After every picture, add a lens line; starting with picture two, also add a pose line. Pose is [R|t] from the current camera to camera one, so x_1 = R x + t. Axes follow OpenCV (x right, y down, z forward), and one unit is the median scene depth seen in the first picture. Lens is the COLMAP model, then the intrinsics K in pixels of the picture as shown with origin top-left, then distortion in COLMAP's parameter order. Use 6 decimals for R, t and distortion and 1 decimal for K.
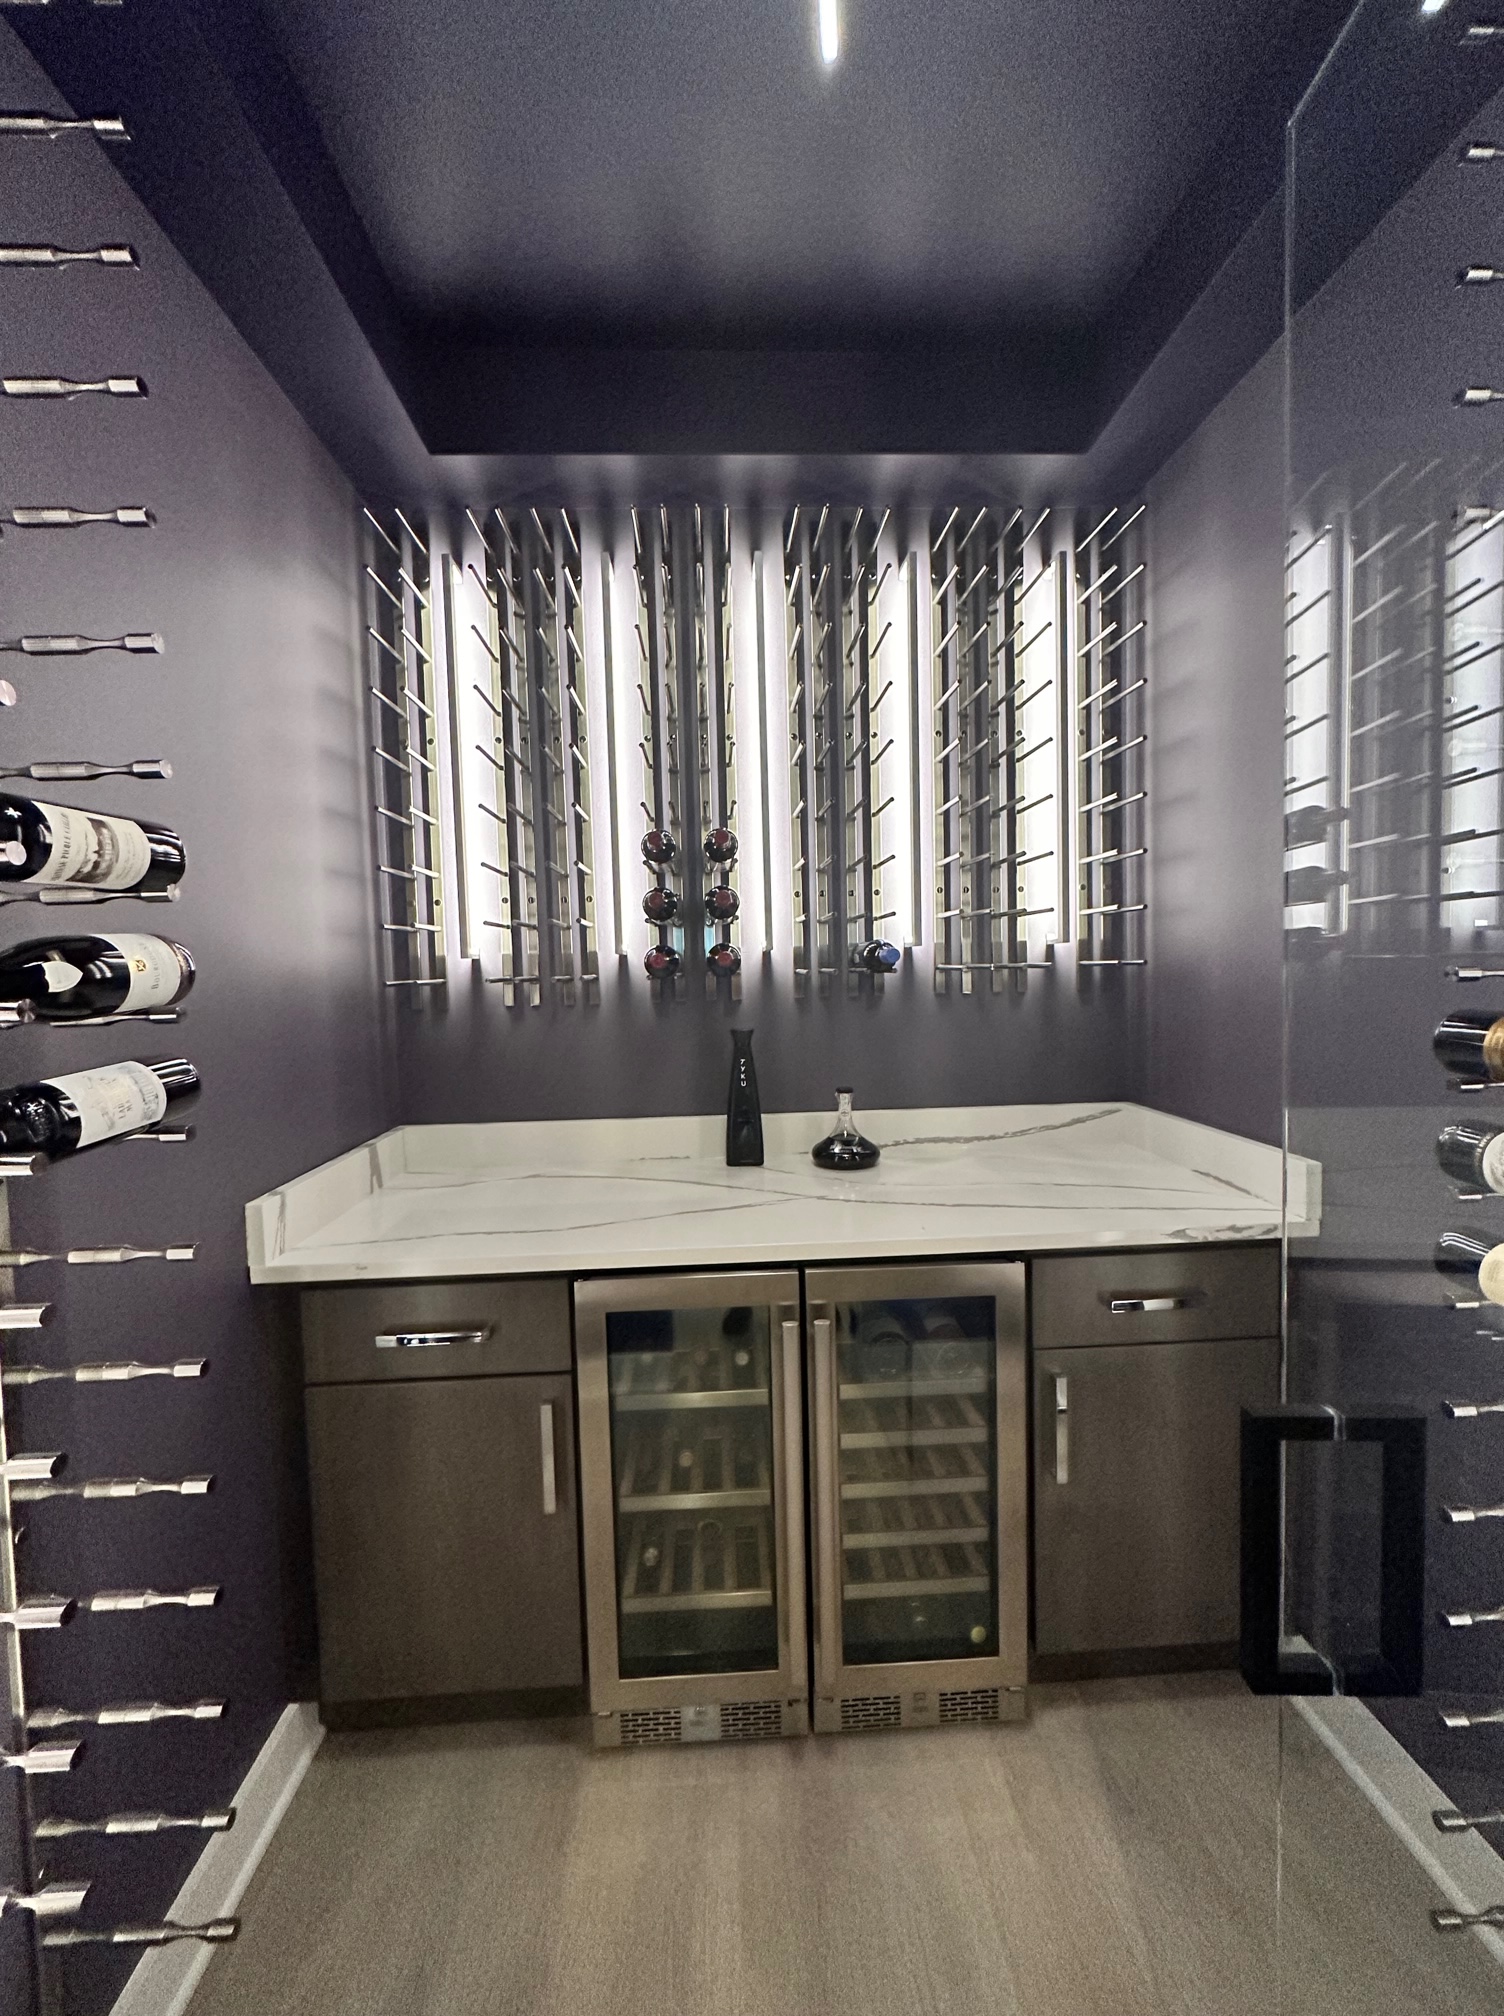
lens RADIAL K [[805.7, 0, 752.0], [0, 805.7, 1008.0], [0, 0, 1]] dist [-0.001390, -0.000320]
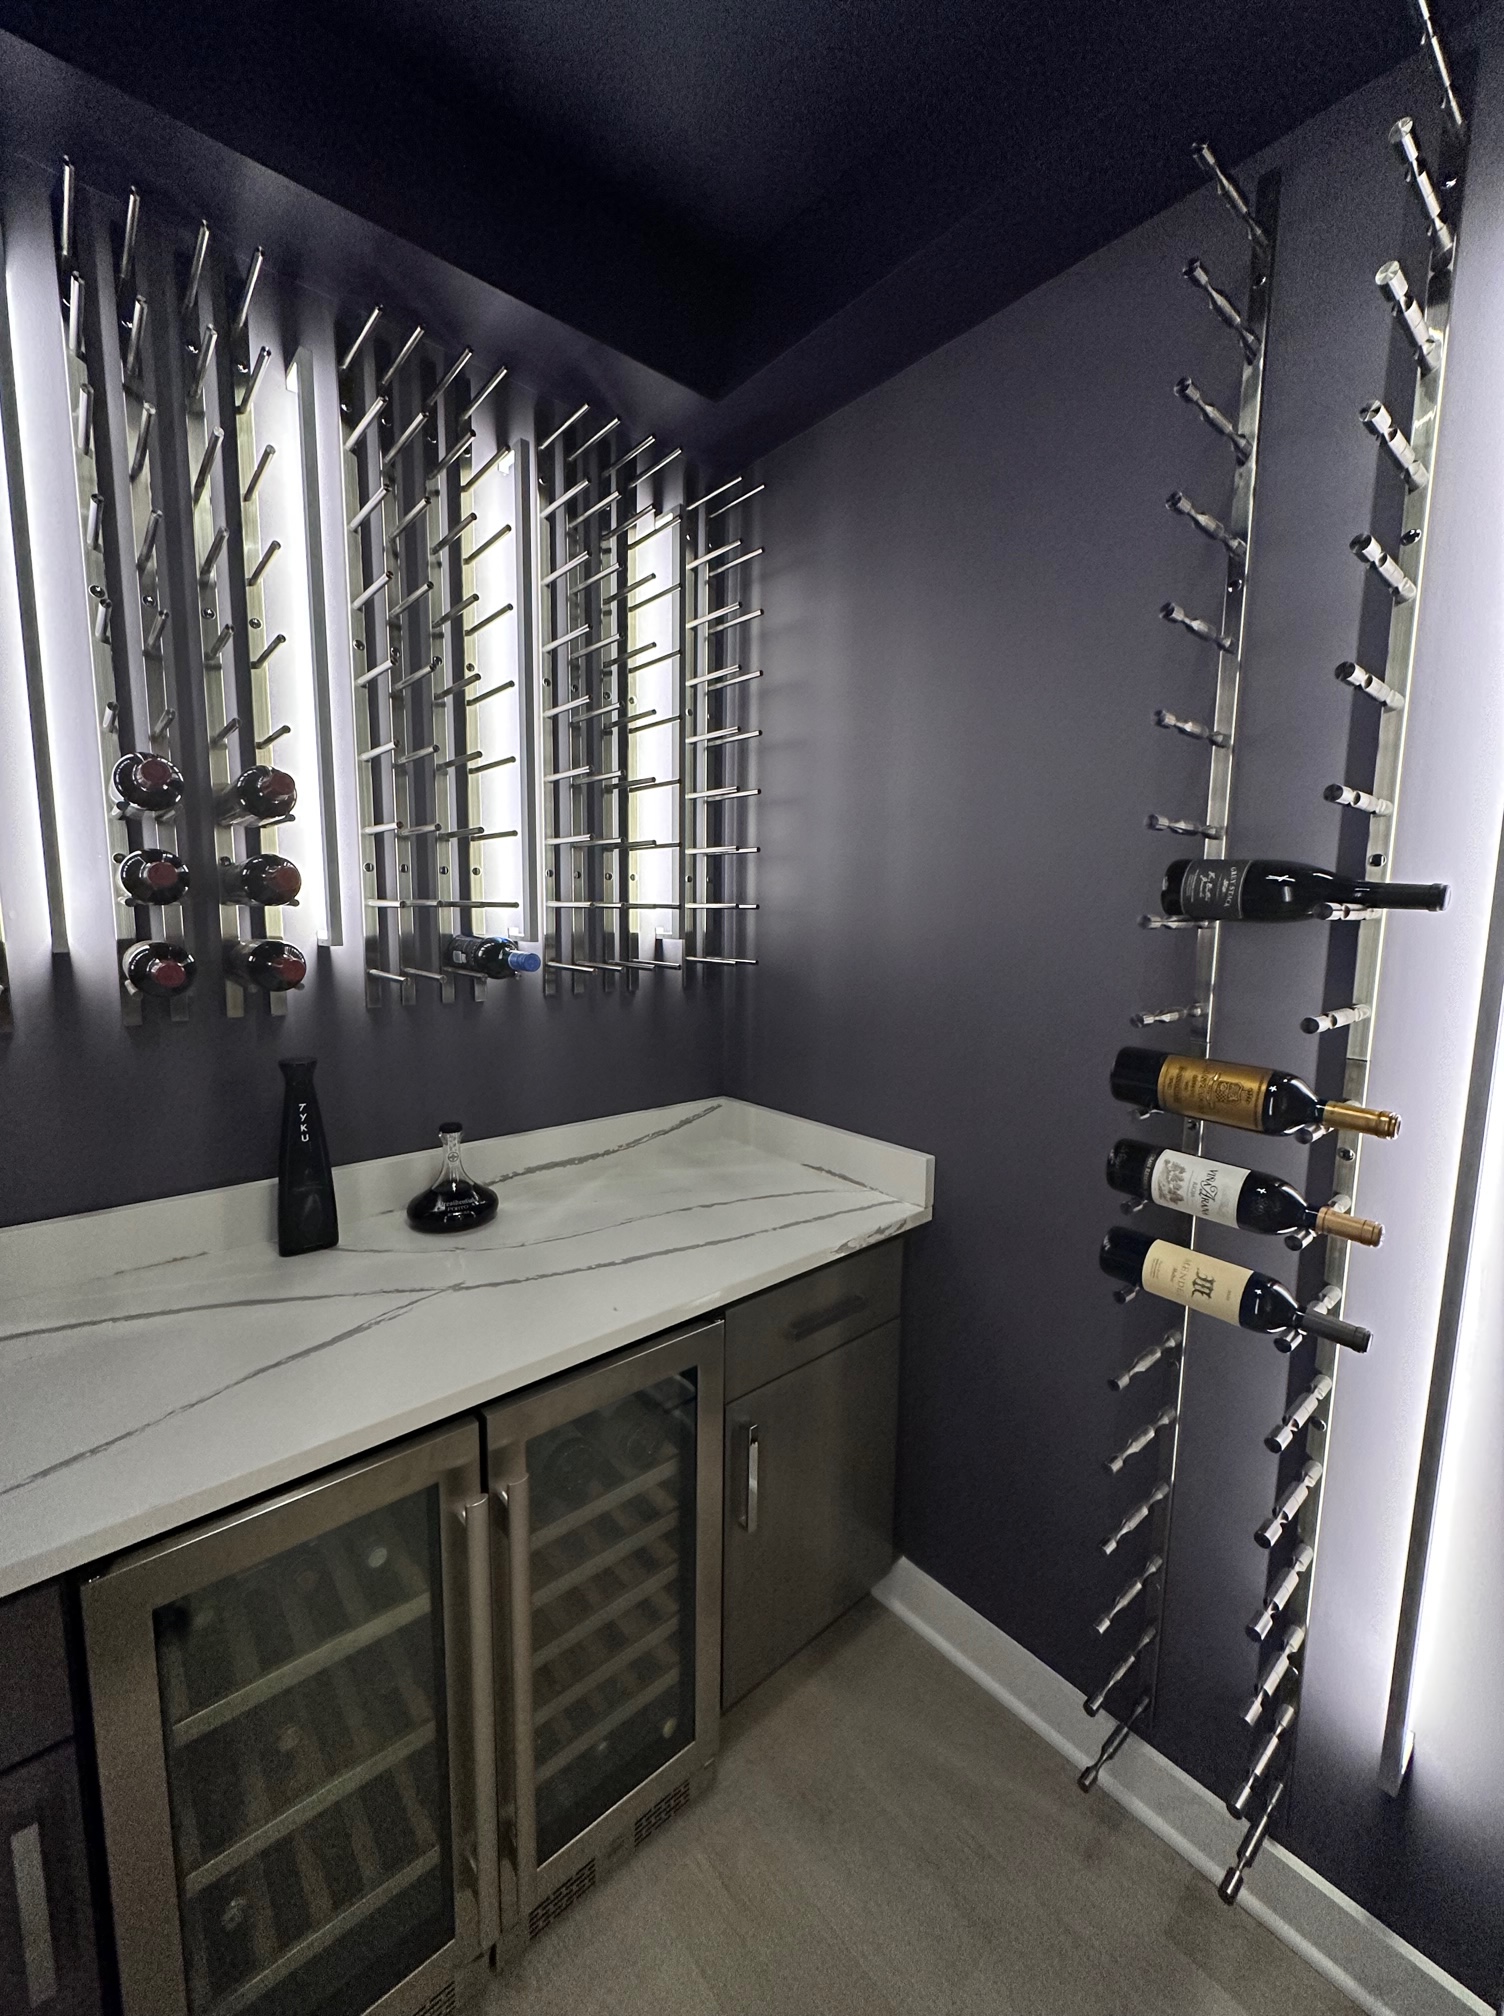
lens RADIAL K [[797.1, 0, 752.0], [0, 797.1, 1008.8], [0, 0, 1]] dist [-0.003238, -0.000274]
pose [[0.788402, -0.040653, 0.613816, -0.125750], [-0.002132, 0.997627, 0.068811, -0.067659], [-0.615157, -0.055560, 0.786444, 0.223120]]
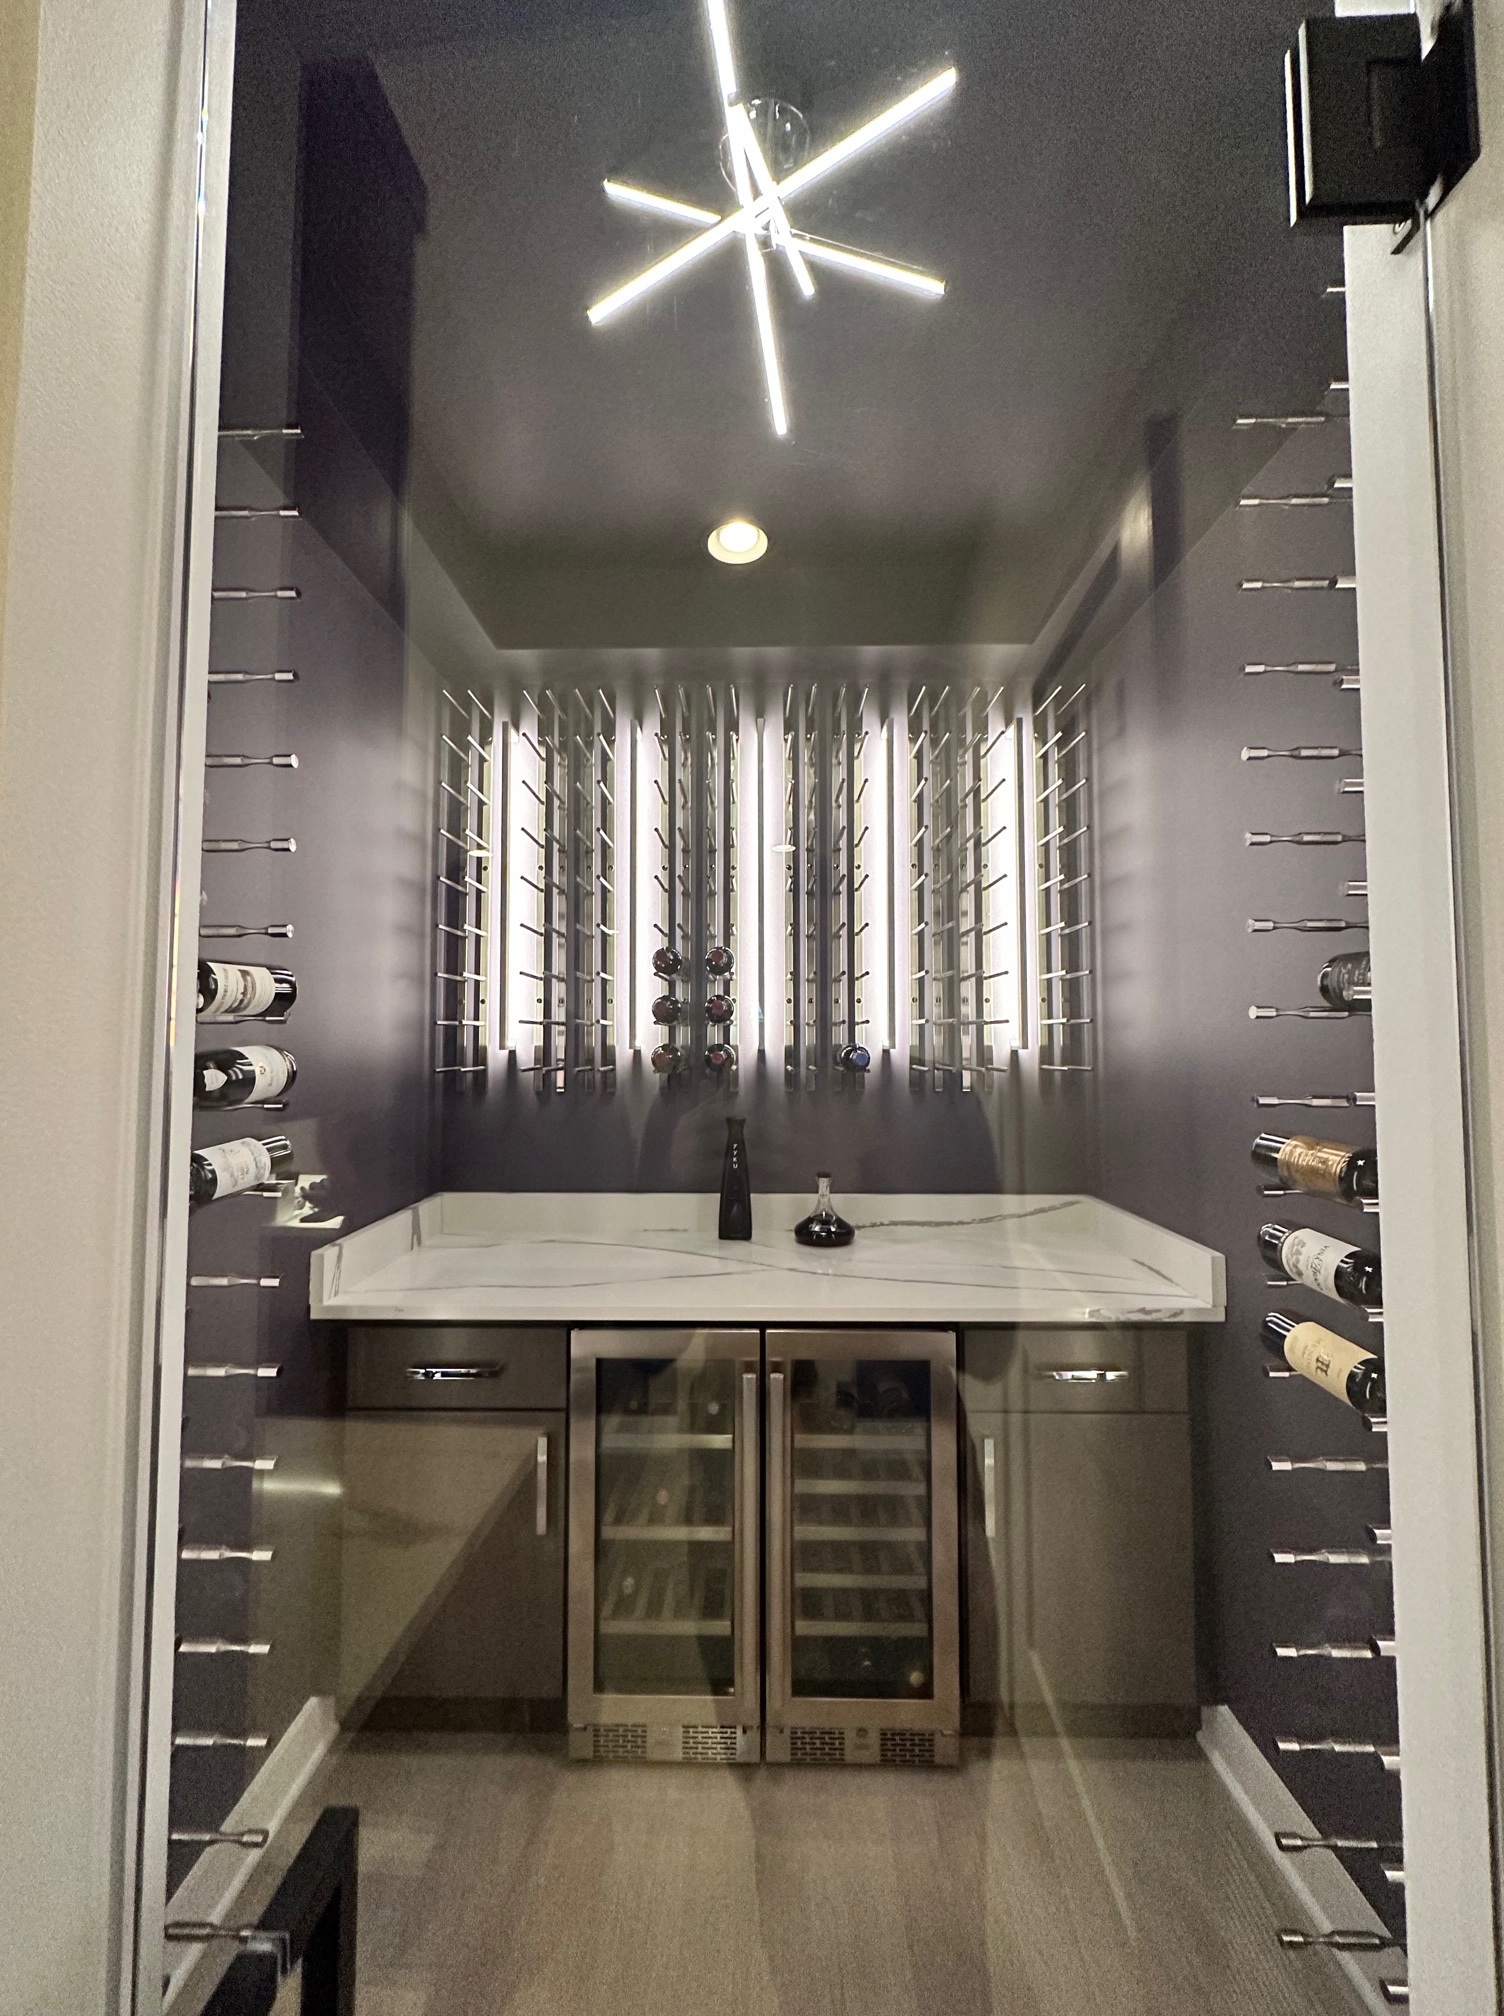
lens RADIAL K [[805.7, 0, 752.0], [0, 805.7, 1008.0], [0, 0, 1]] dist [-0.001390, -0.000320]
pose [[0.997931, 0.023212, -0.059953, 0.077669], [-0.028786, 0.995170, -0.093849, -0.022819], [0.057485, 0.095380, 0.993780, -0.157499]]
